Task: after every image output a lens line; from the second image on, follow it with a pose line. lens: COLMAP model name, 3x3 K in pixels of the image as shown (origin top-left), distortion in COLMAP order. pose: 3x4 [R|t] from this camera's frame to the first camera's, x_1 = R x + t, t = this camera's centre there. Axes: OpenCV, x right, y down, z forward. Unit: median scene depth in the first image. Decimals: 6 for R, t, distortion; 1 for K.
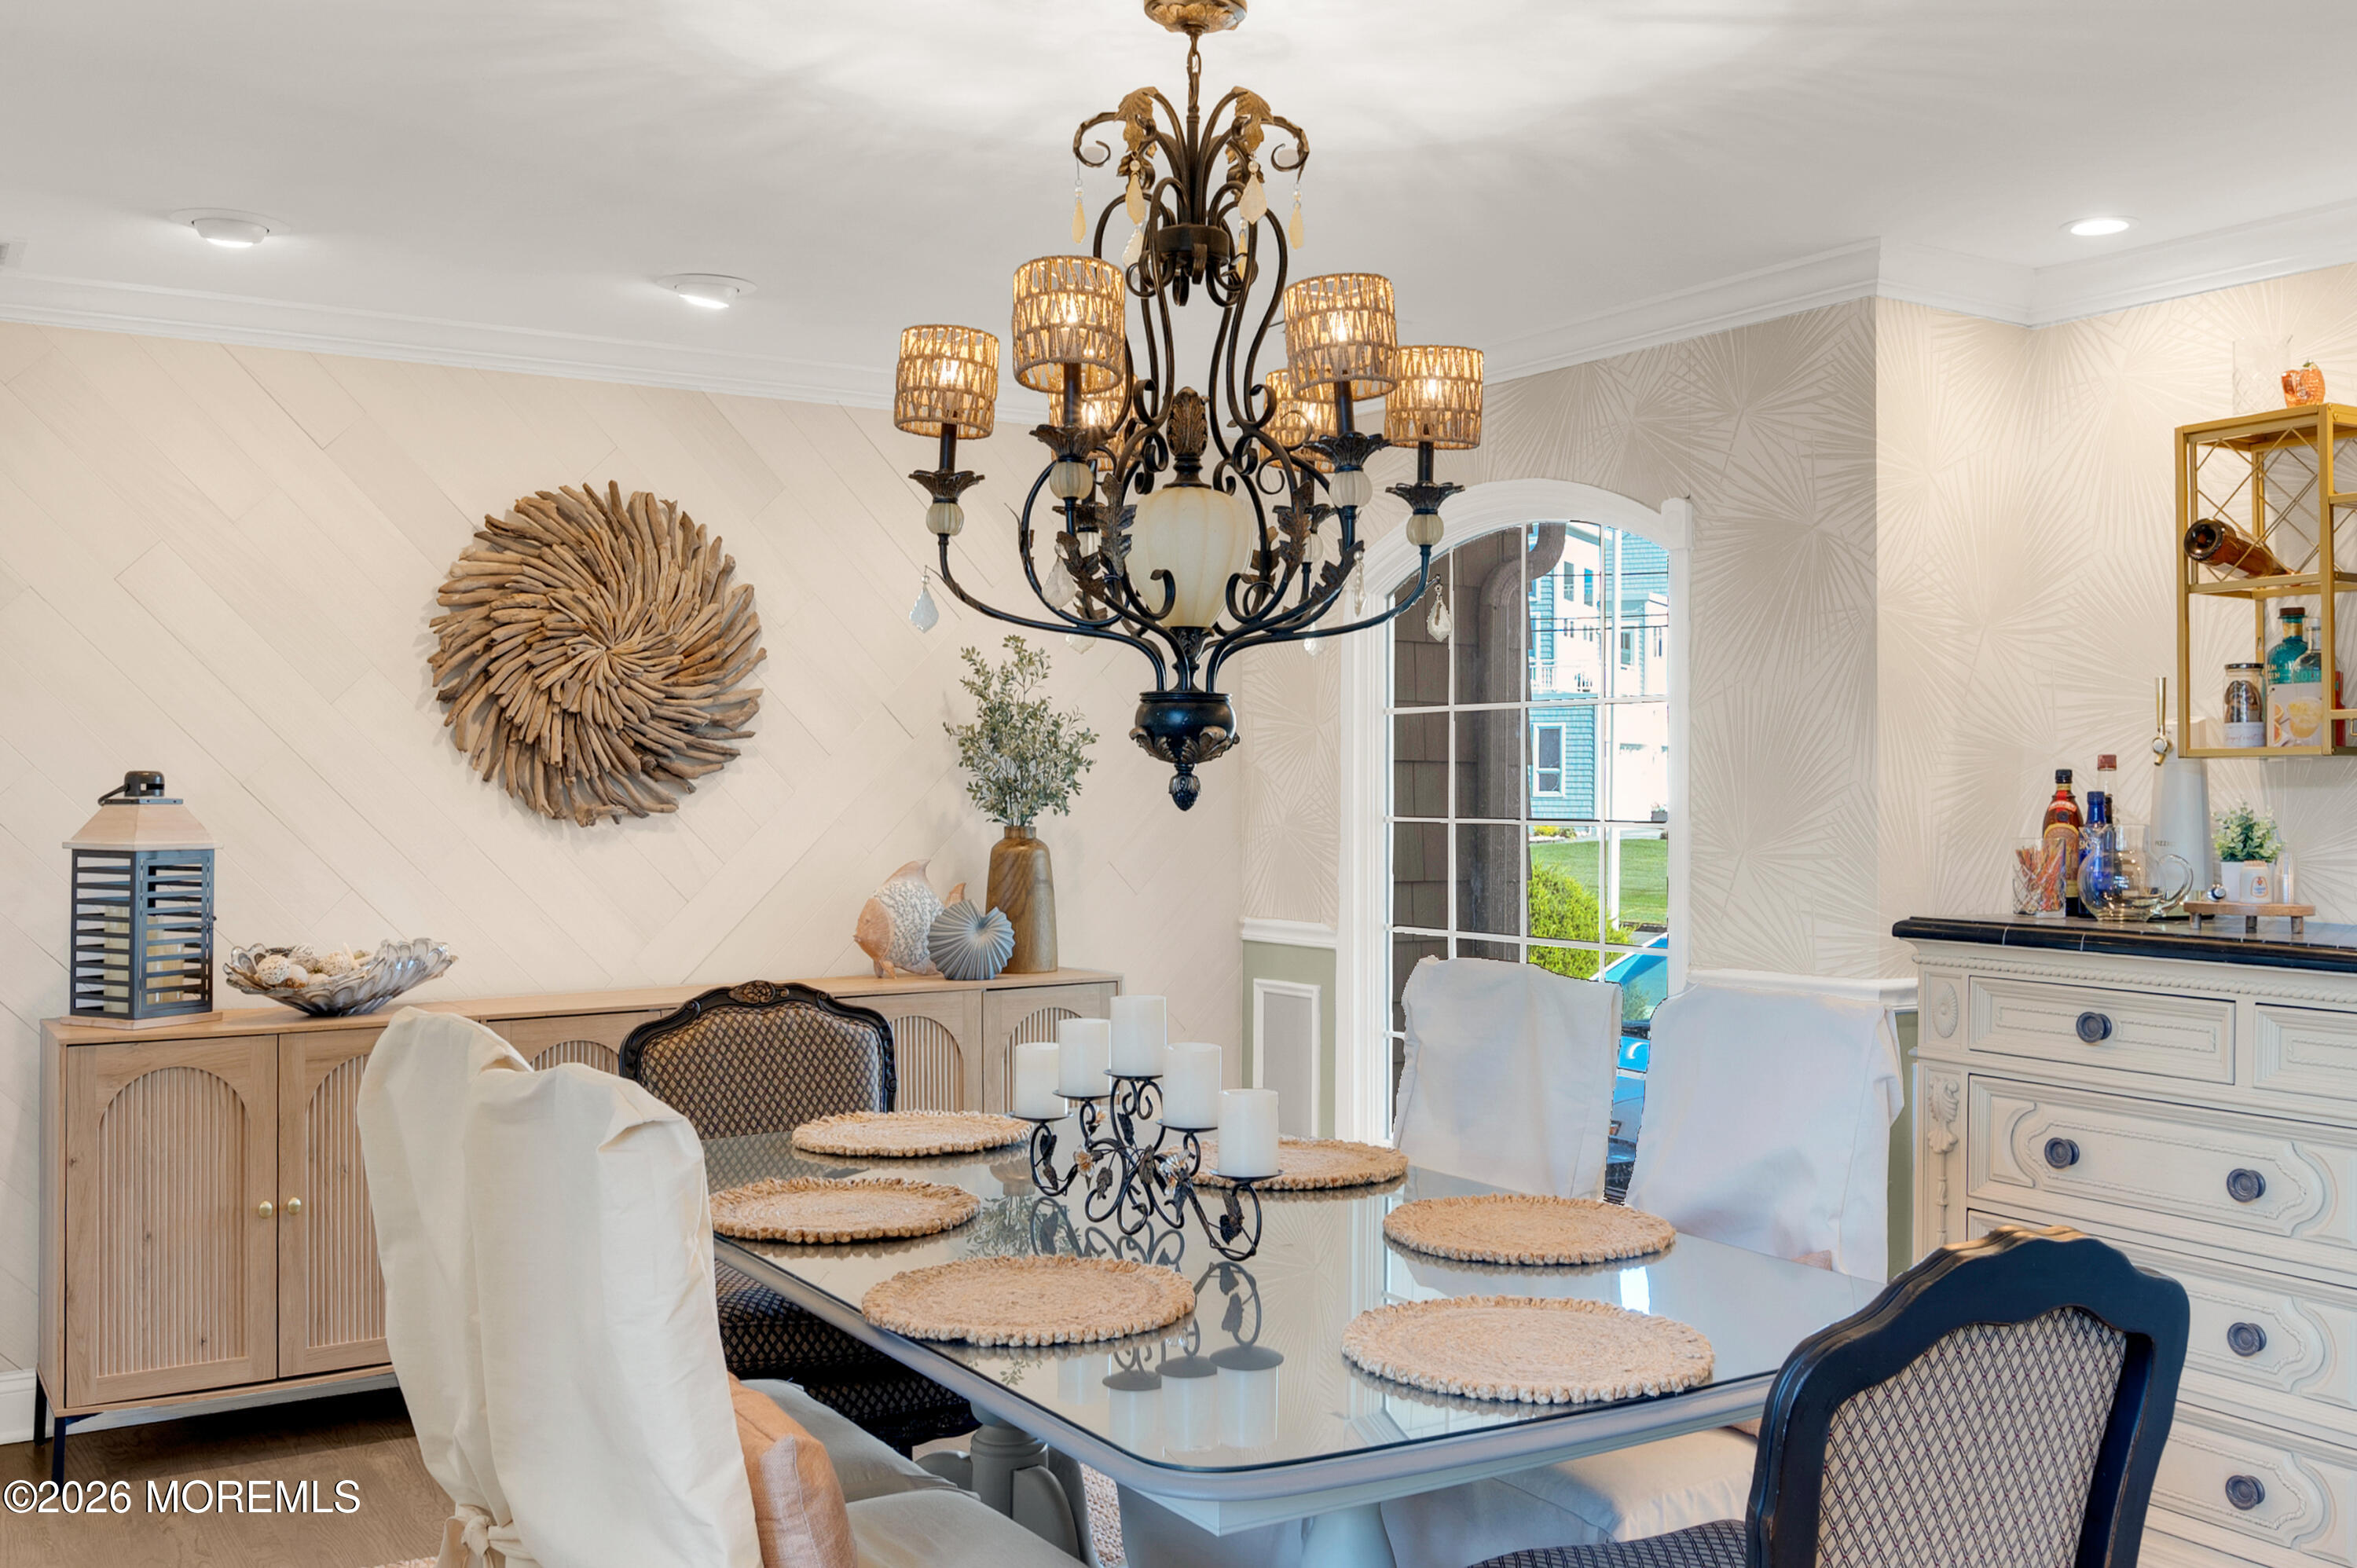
lens RADIAL K [[2164.9, 0, 1205.1], [0, 2164.9, 741.4], [0, 0, 1]] dist [0.011114, 0.000000]
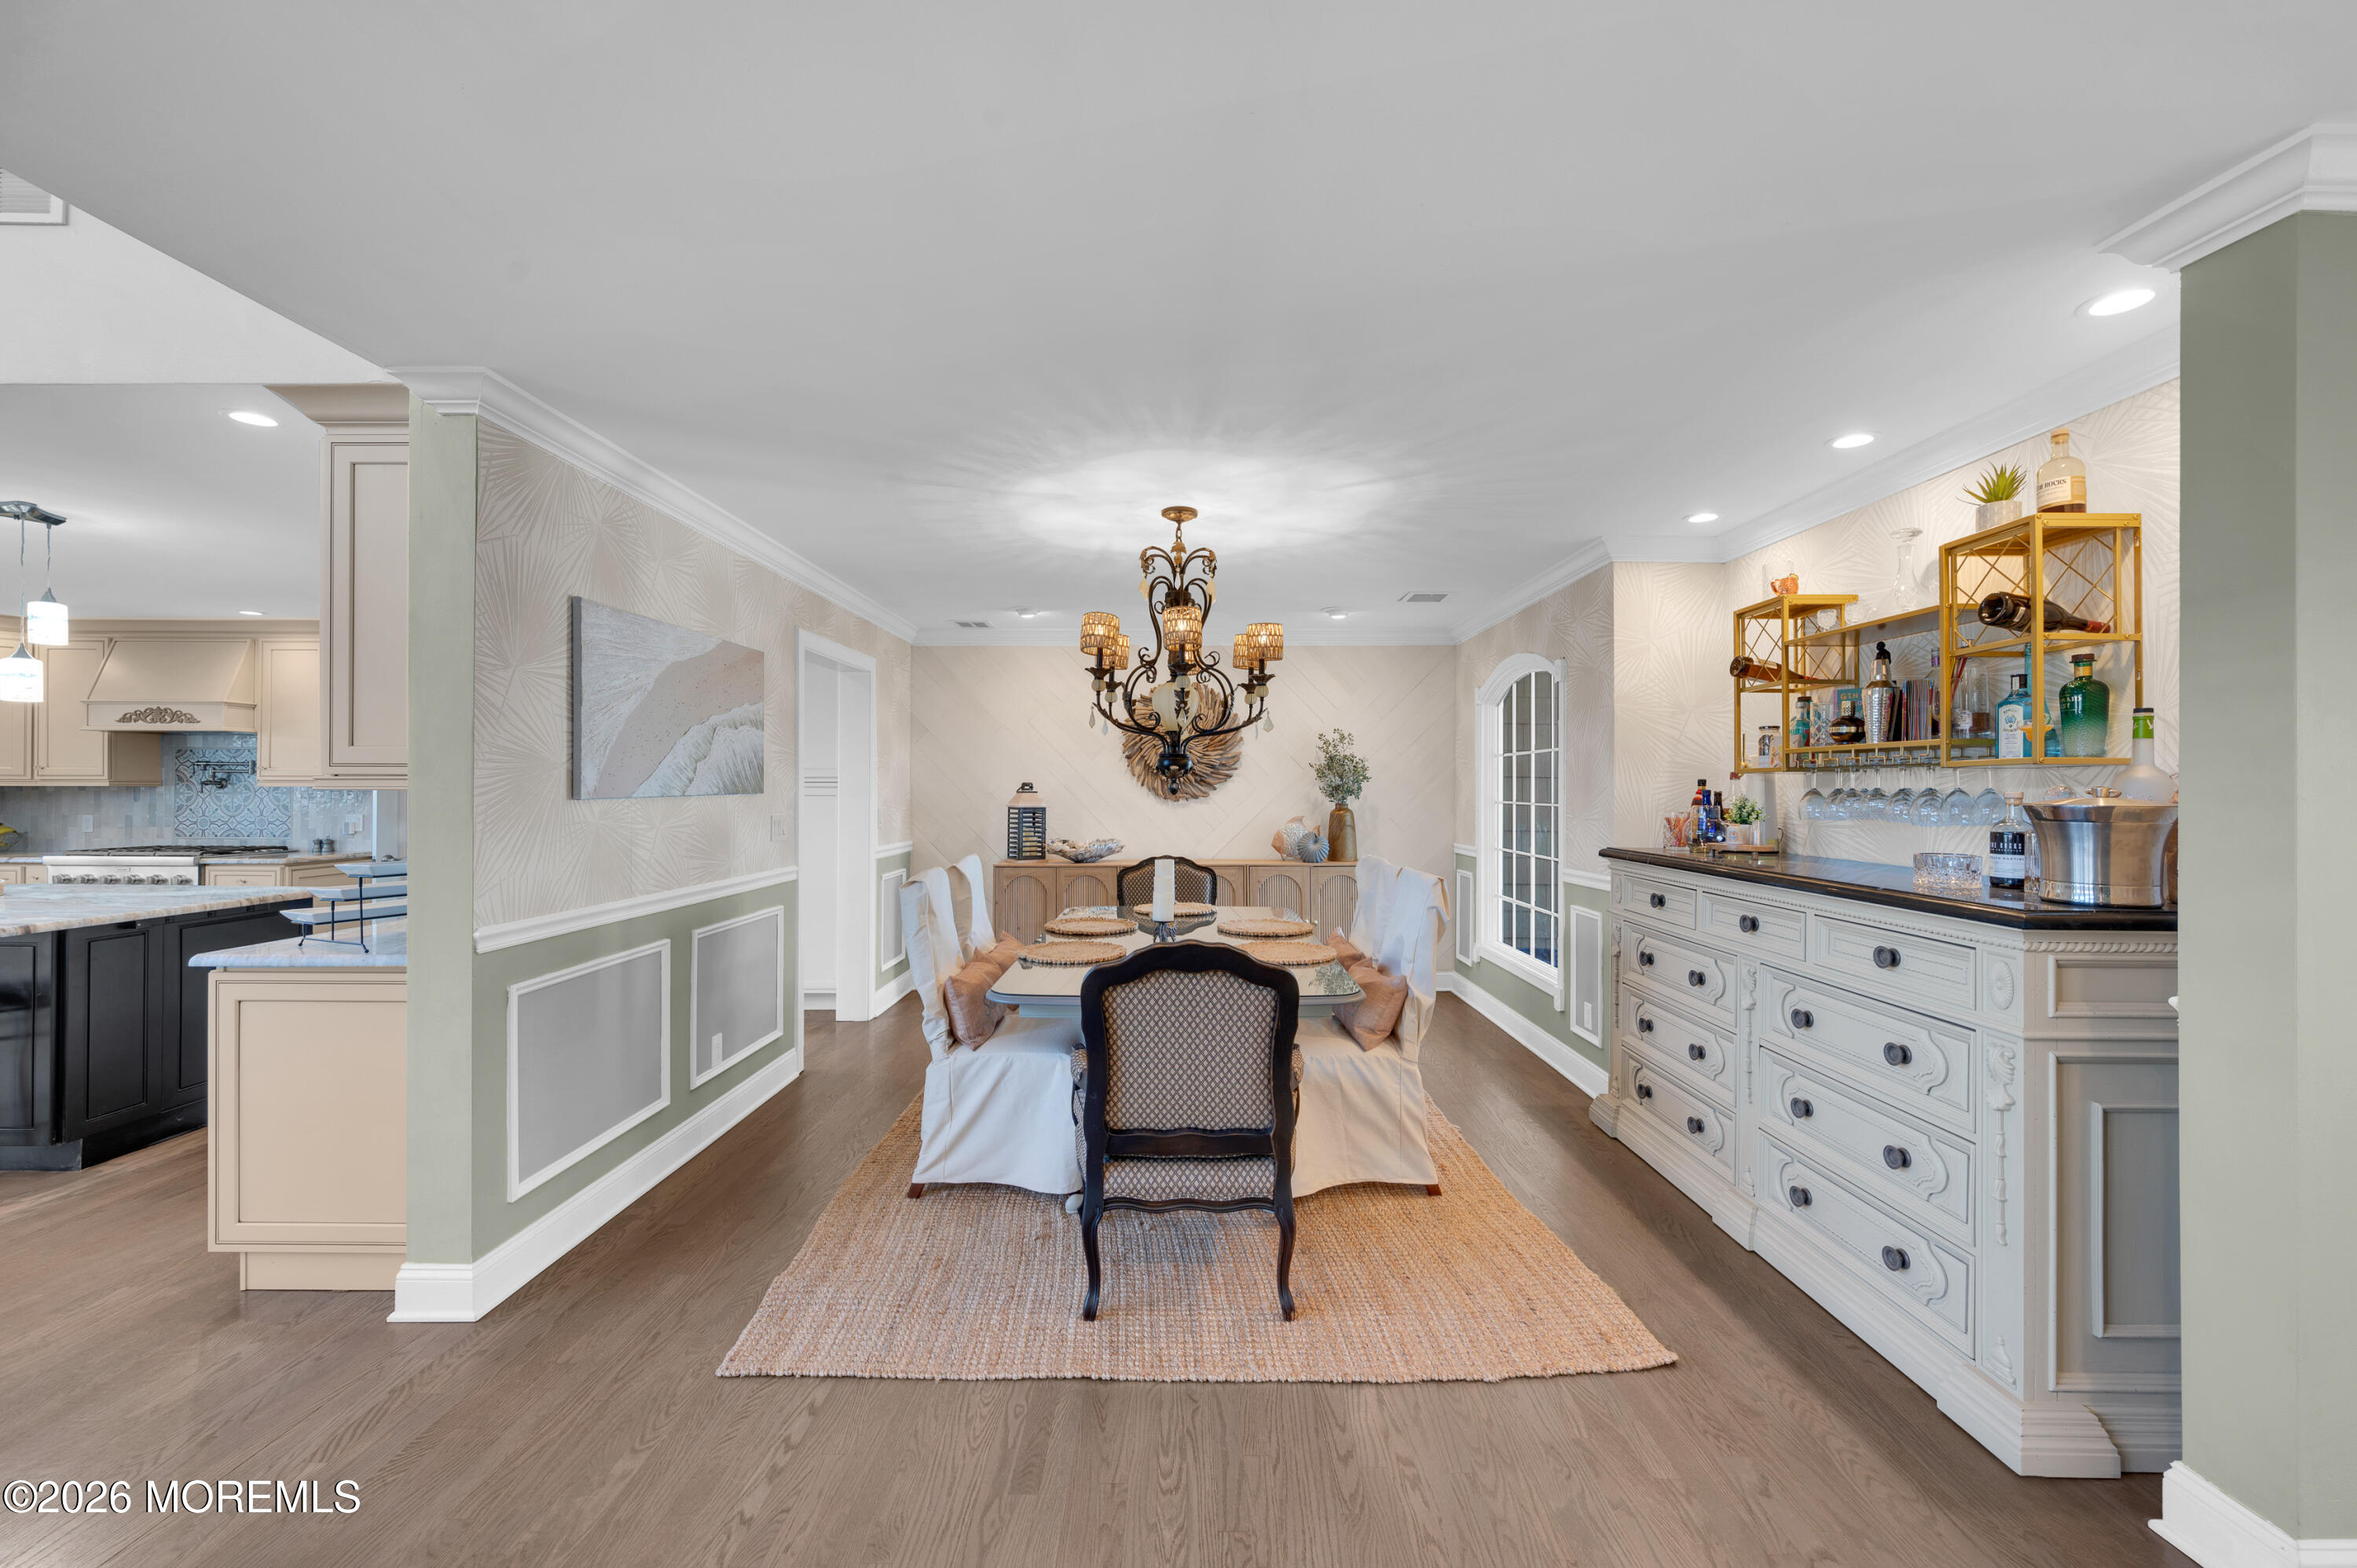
lens RADIAL K [[917.4, 0, 1159.8], [0, 917.4, 783.5], [0, 0, 1]] dist [0.002259, -0.000504]
pose [[0.832973, -0.000736, -0.553313, 0.415157], [0.008612, 0.999895, 0.011634, 0.001557], [0.553247, -0.014456, 0.832892, -0.015346]]
